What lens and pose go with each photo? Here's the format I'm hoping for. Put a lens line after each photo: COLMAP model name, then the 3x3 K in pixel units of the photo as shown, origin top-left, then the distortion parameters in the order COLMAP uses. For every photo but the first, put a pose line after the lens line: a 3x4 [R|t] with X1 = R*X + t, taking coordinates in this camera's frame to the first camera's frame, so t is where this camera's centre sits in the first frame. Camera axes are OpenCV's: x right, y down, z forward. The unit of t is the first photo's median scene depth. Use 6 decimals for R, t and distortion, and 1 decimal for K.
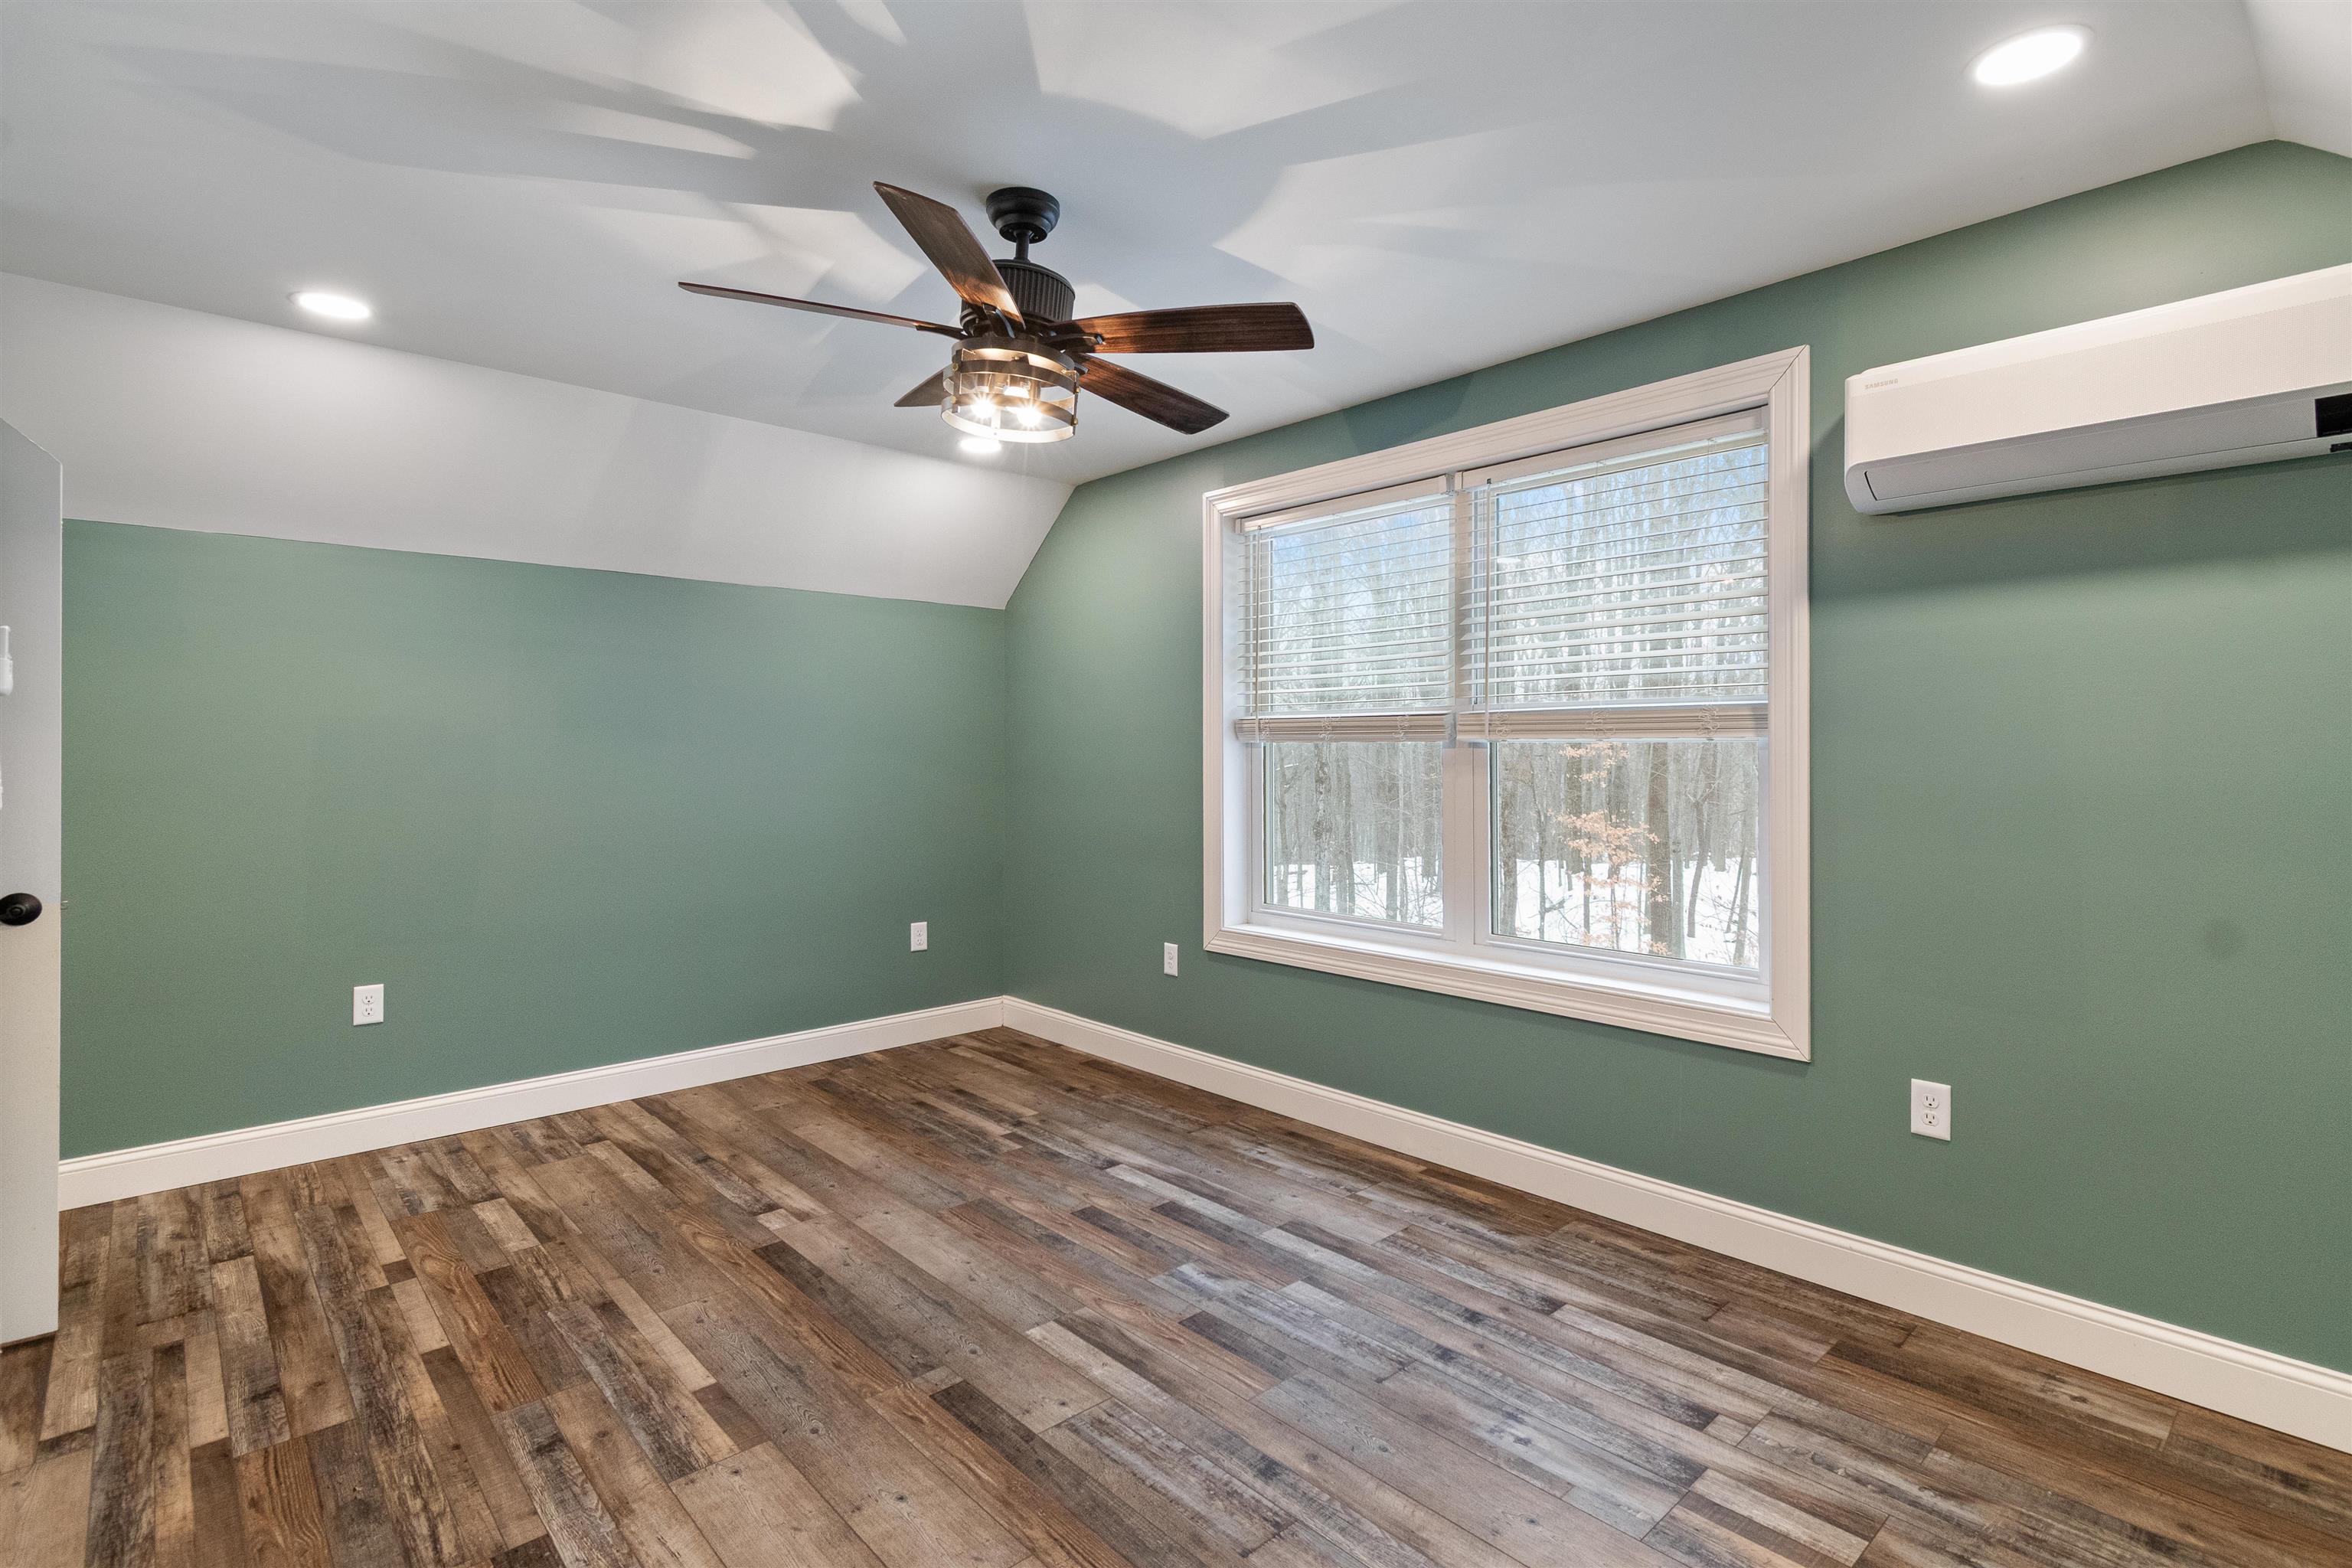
lens RADIAL K [[1131.3, 0, 1193.5], [0, 1131.3, 750.9], [0, 0, 1]] dist [0.006782, 0.000596]
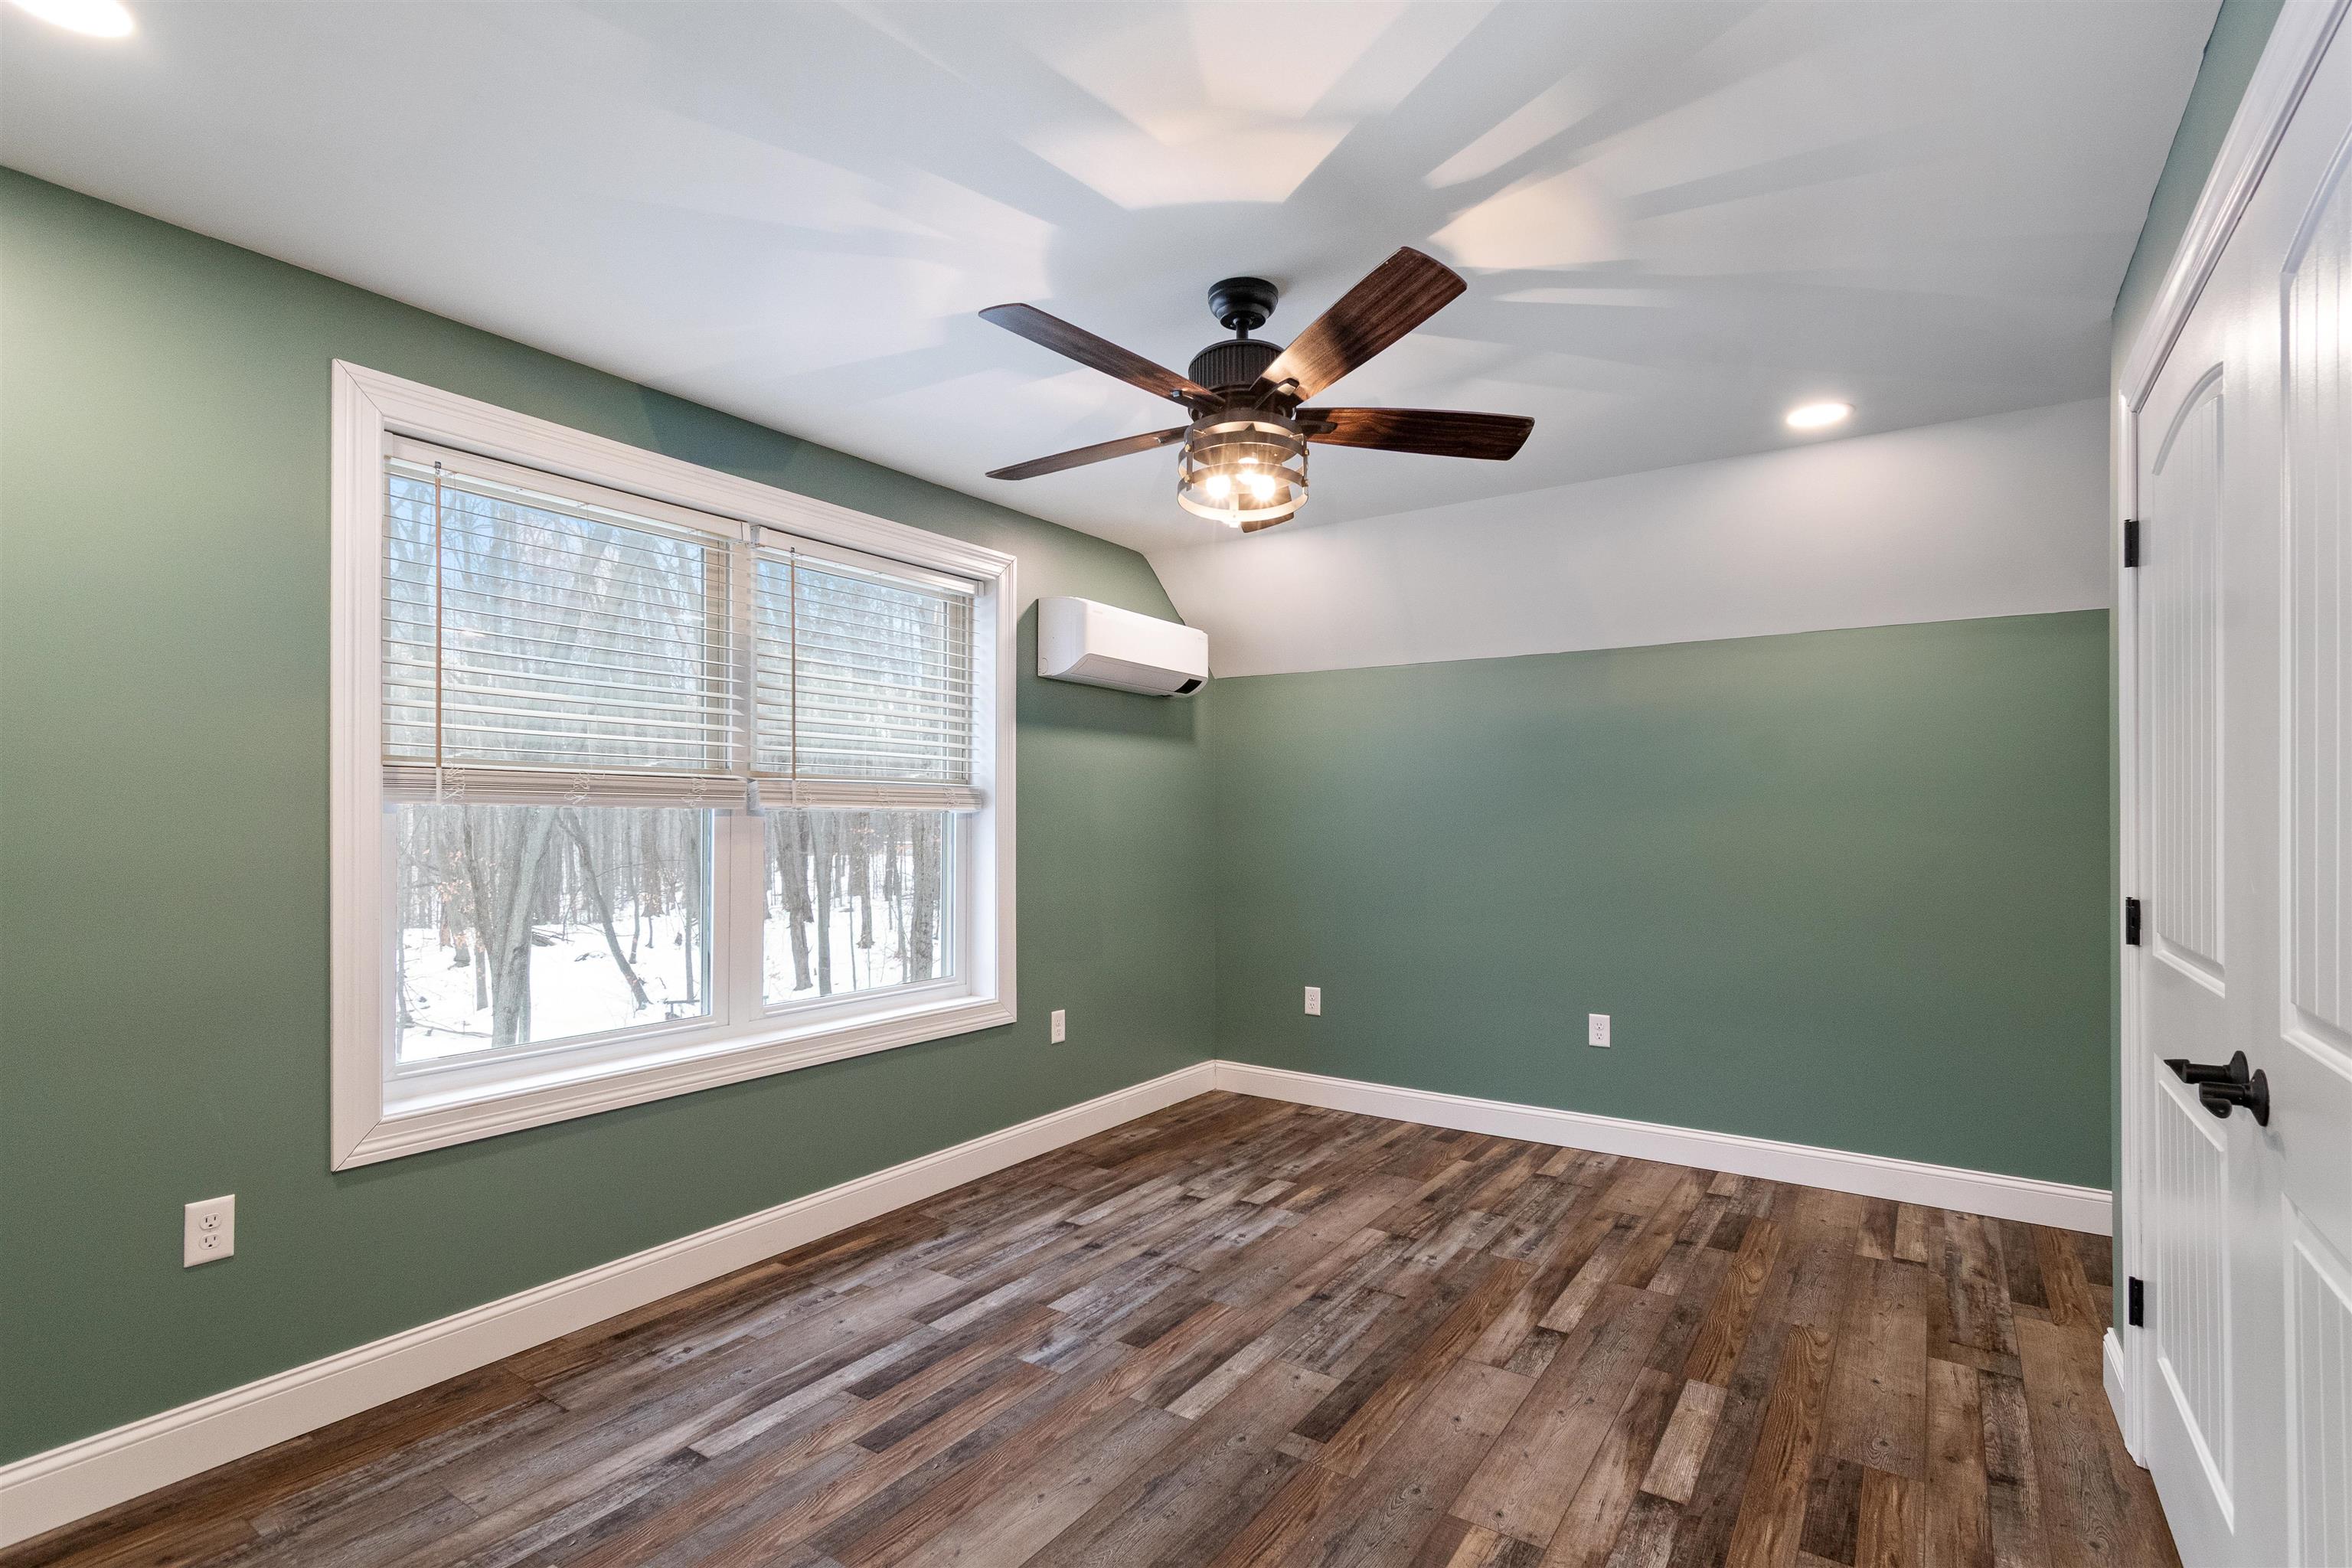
lens RADIAL K [[1131.3, 0, 1181.0], [0, 1131.3, 814.8], [0, 0, 1]] dist [0.006782, 0.000596]
pose [[-0.237060, 0.005383, 0.971480, -1.100908], [-0.002088, 0.999980, -0.006050, 0.001679], [-0.971493, -0.003462, -0.237044, 1.252650]]
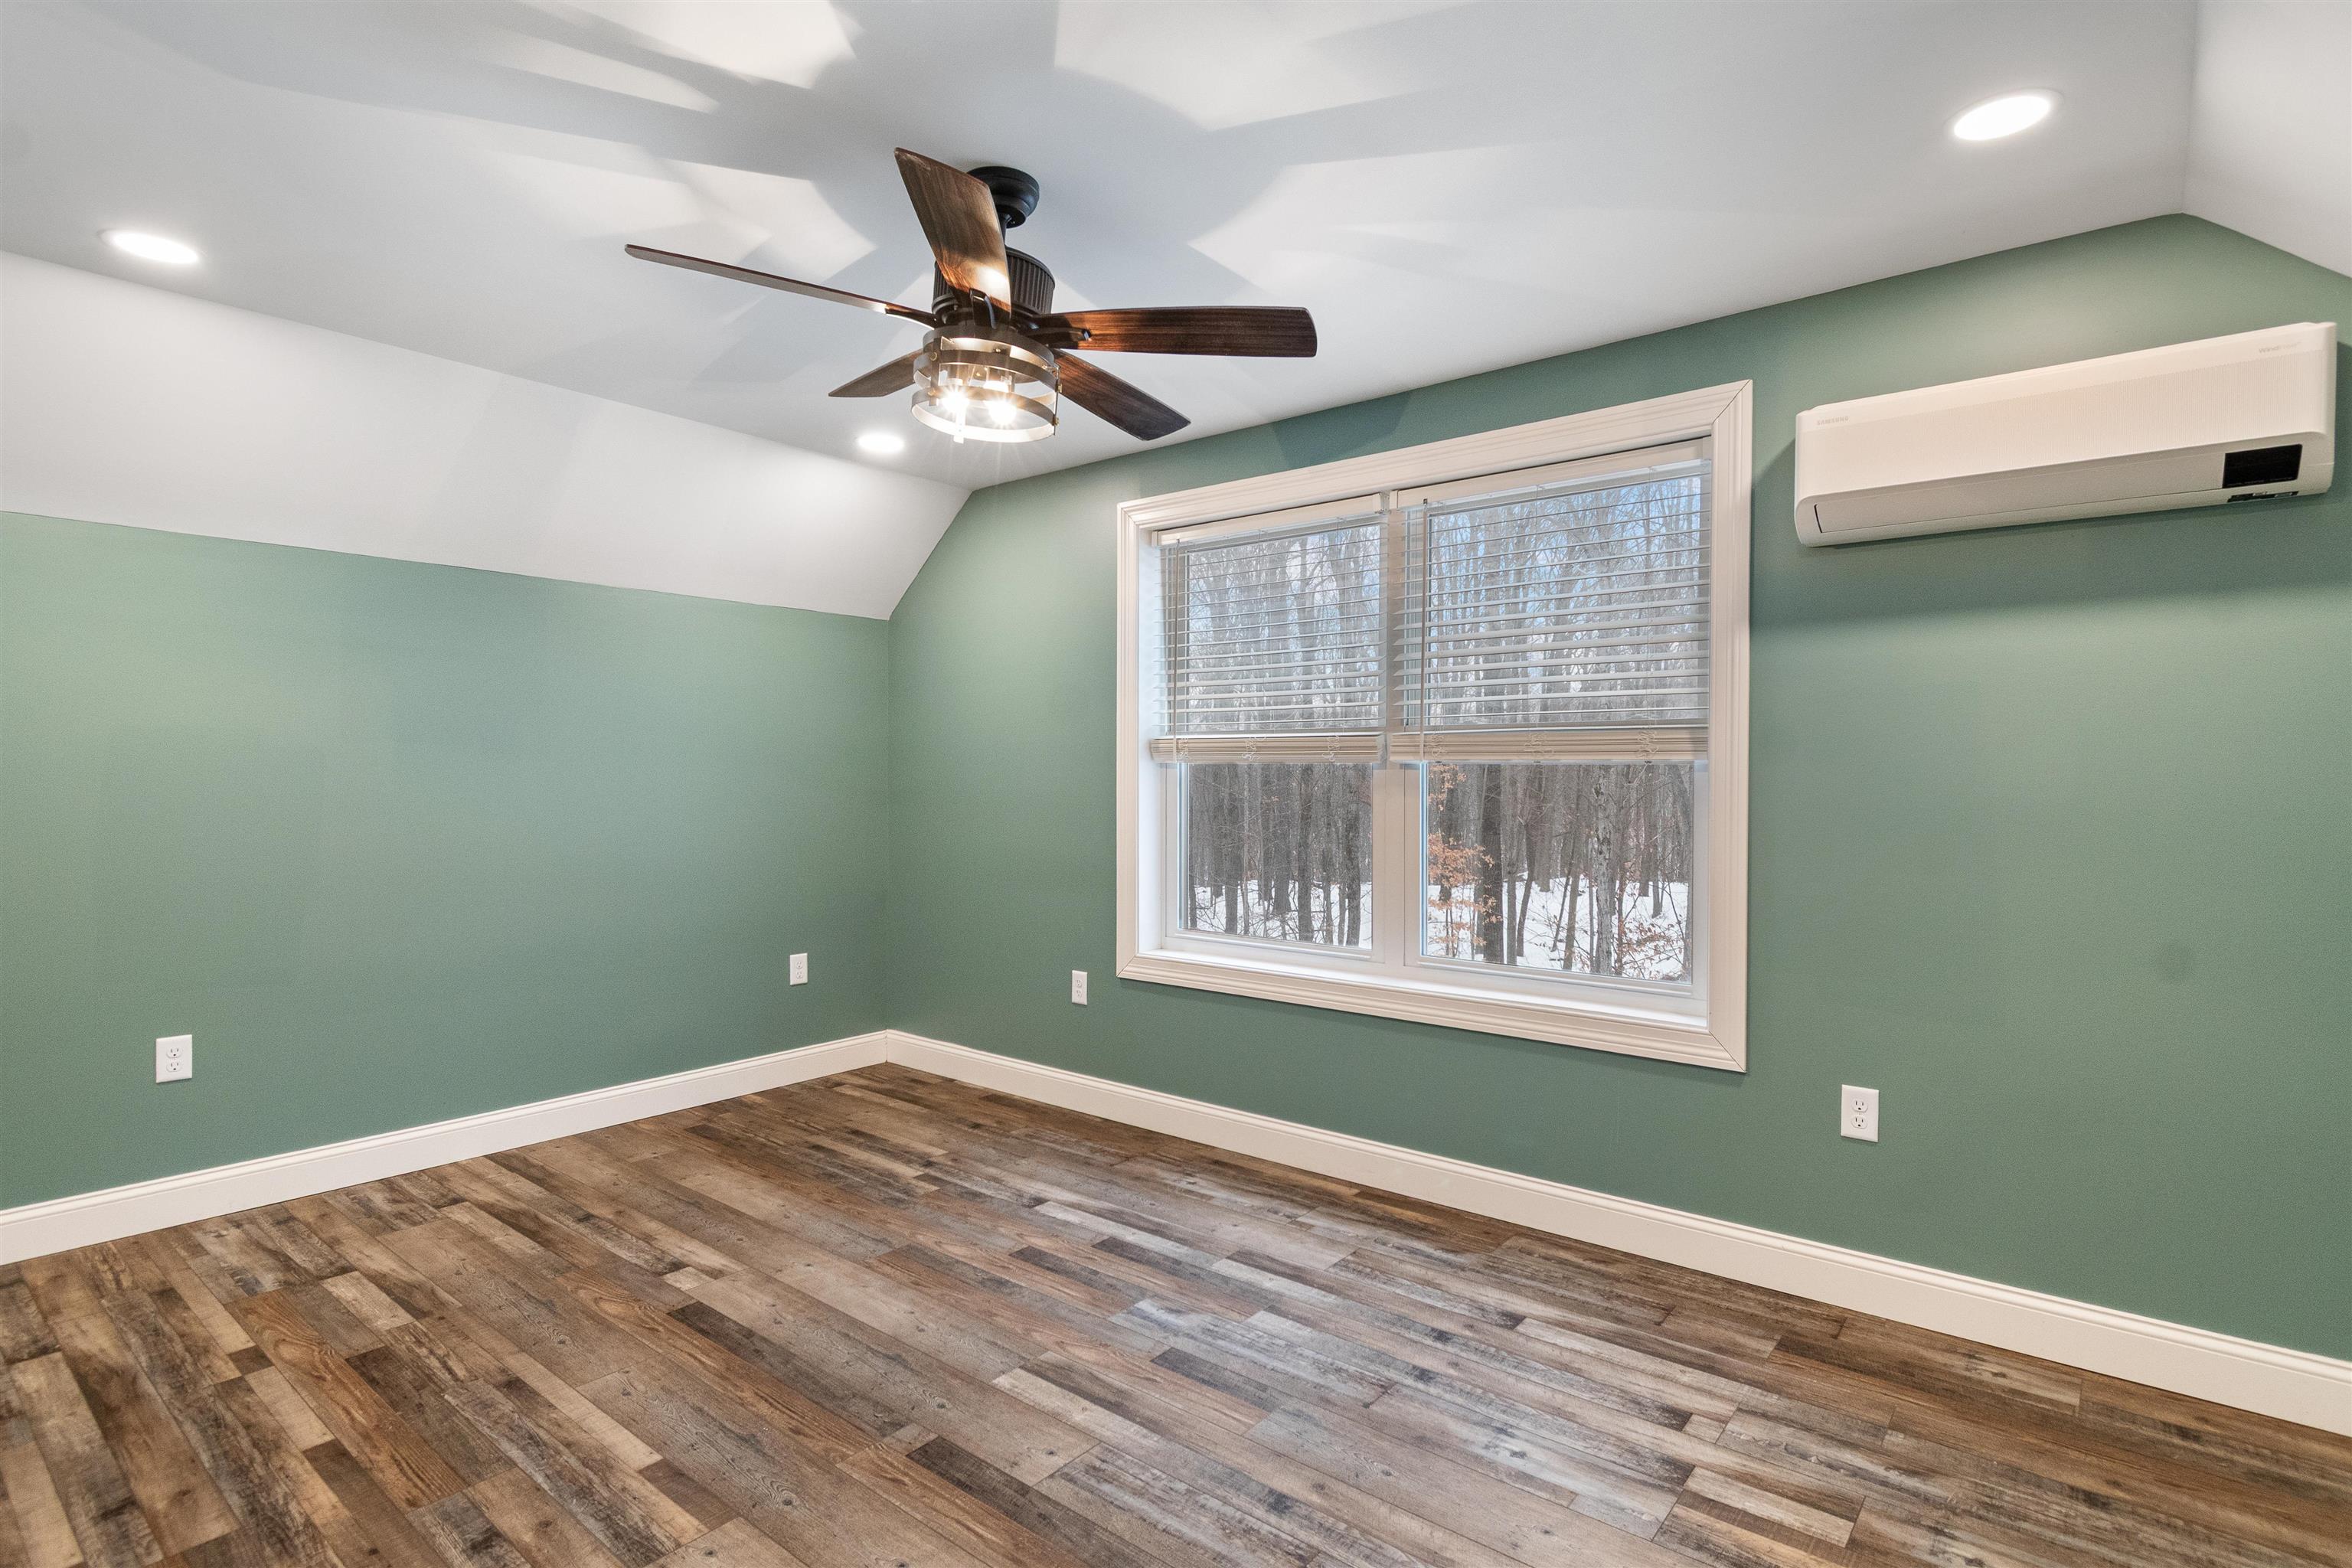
lens RADIAL K [[1163.5, 0, 1179.3], [0, 1163.5, 789.2], [0, 0, 1]] dist [0.005023, -0.002551]
pose [[0.990505, 0.002027, 0.137464, -0.129296], [-0.004020, 0.999891, 0.014220, 0.001765], [-0.137420, -0.014638, 0.990405, 0.018785]]
